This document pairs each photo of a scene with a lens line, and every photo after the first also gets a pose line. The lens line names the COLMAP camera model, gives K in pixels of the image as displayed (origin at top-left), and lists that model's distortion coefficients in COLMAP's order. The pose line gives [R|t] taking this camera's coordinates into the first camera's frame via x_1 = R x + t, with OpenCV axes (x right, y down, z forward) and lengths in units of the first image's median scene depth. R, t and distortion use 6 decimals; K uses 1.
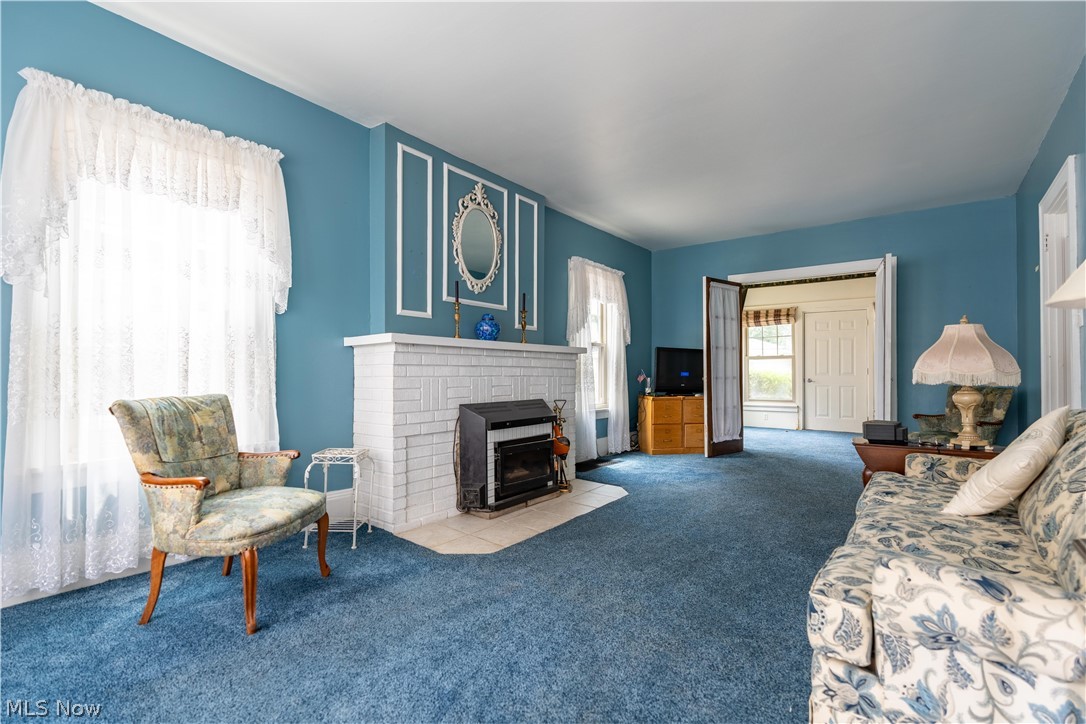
lens RADIAL K [[489.2, 0, 548.7], [0, 489.2, 368.3], [0, 0, 1]] dist [-0.009802, 0.002691]
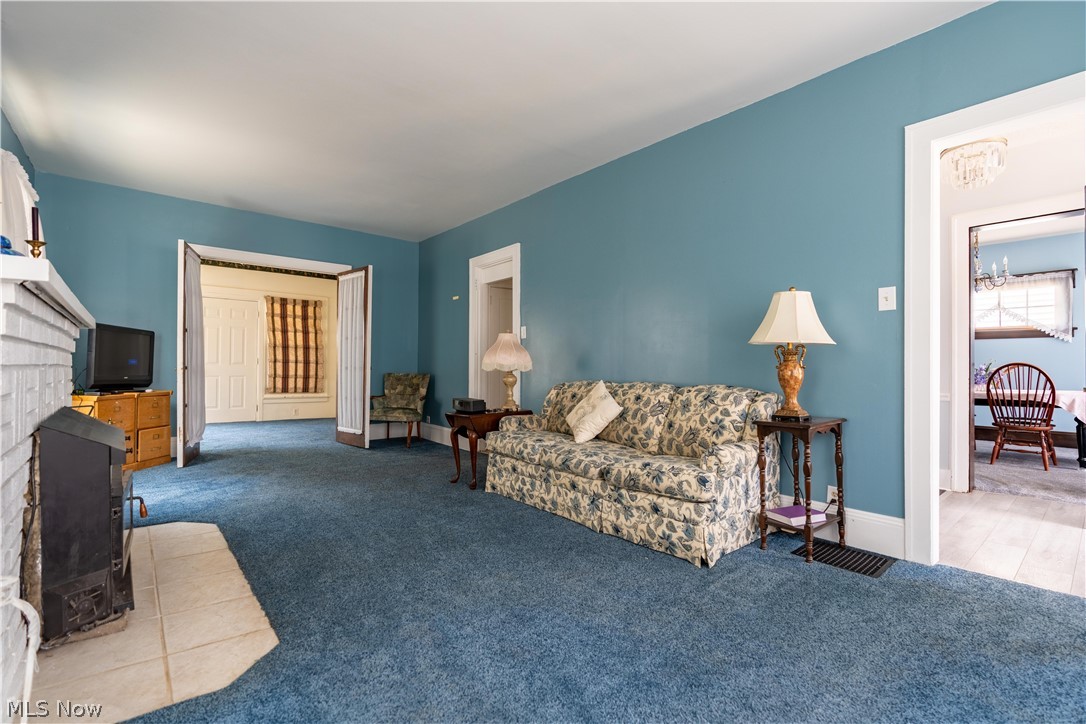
lens RADIAL K [[489.2, 0, 539.5], [0, 489.2, 366.6], [0, 0, 1]] dist [-0.009802, 0.002691]
pose [[0.206494, -0.000537, 0.978448, -0.819569], [-0.016631, 0.999853, 0.004059, 0.011497], [-0.978307, -0.017111, 0.206455, 0.655496]]
